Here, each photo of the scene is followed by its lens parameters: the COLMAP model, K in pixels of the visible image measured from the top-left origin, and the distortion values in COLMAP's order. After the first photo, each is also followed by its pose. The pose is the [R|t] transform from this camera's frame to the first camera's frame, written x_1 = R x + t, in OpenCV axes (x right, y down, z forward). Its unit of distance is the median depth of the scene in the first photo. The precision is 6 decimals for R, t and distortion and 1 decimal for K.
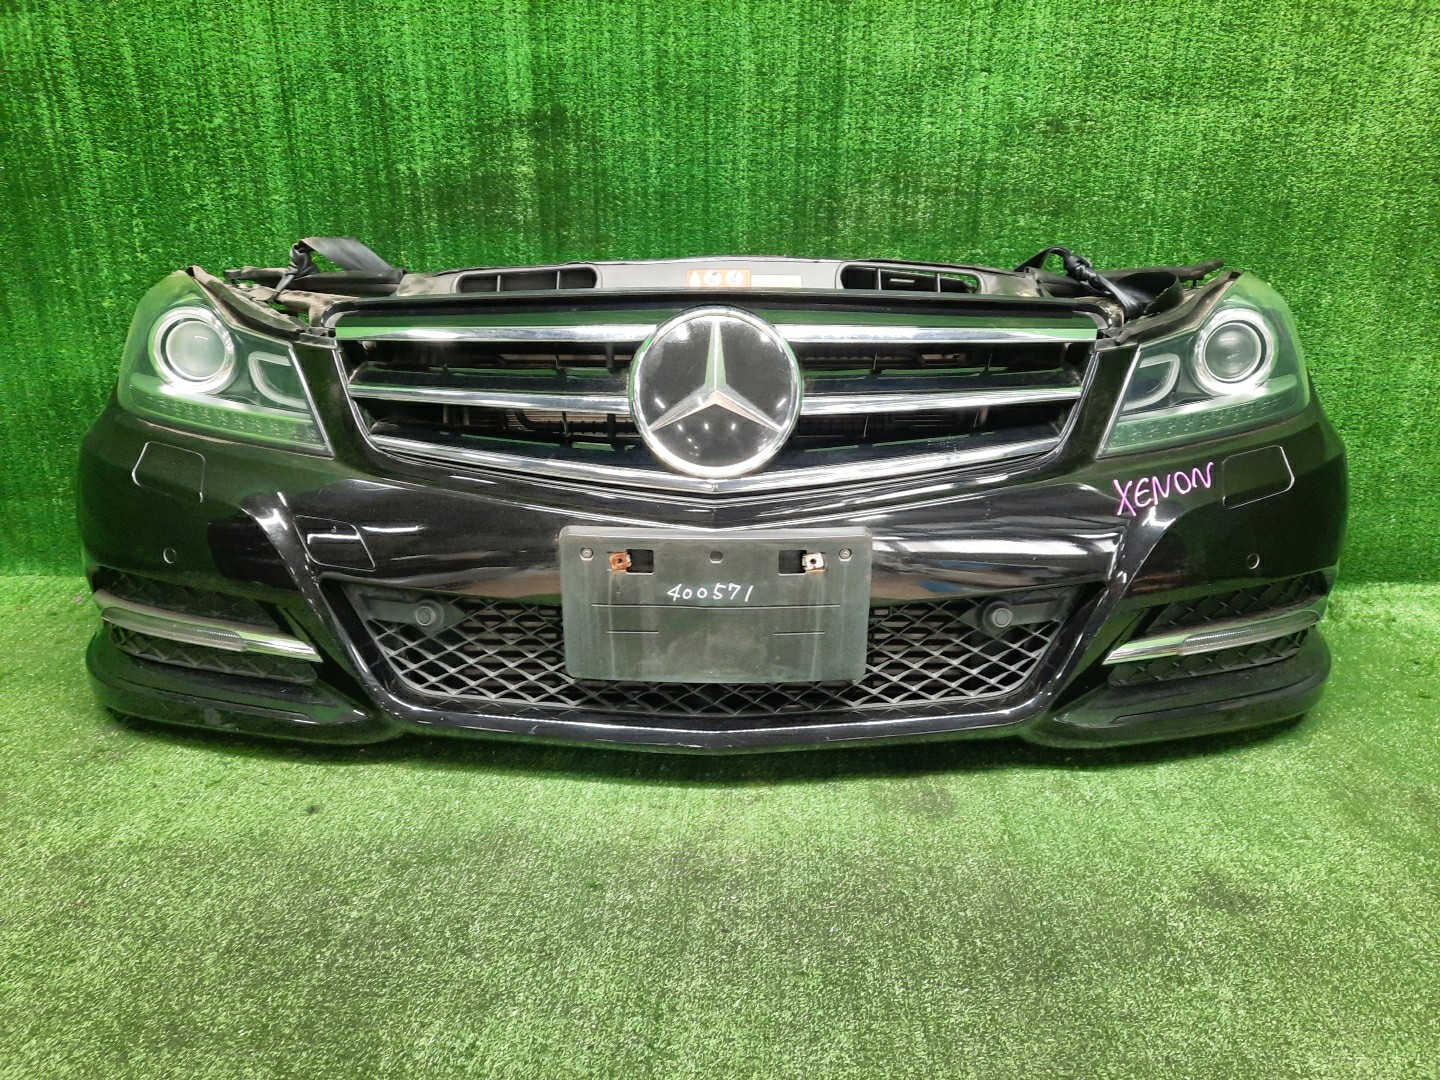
lens RADIAL K [[1049.5, 0, 719.5], [0, 1049.5, 539.5], [0, 0, 1]] dist [0.008953, 0.003141]
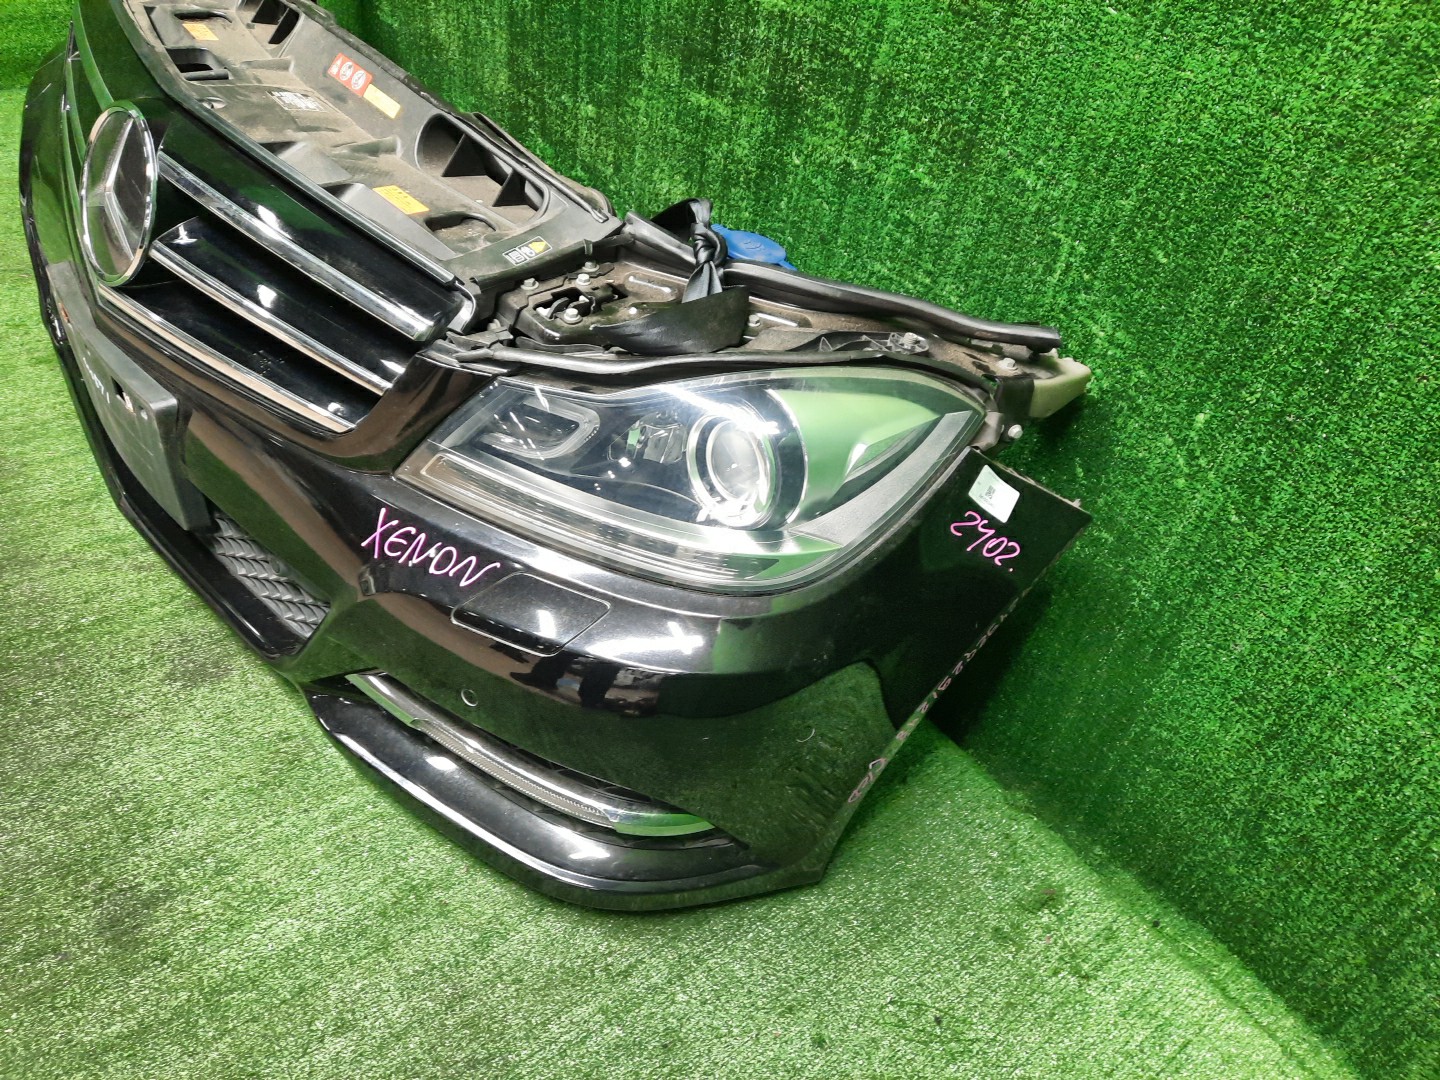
lens RADIAL K [[1049.5, 0, 720.1], [0, 1049.5, 540.0], [0, 0, 1]] dist [0.008953, 0.003141]
pose [[0.655824, 0.565868, -0.499688, 0.940423], [-0.380166, 0.819417, 0.428987, -0.465859], [0.652203, -0.091376, 0.752517, 0.567682]]
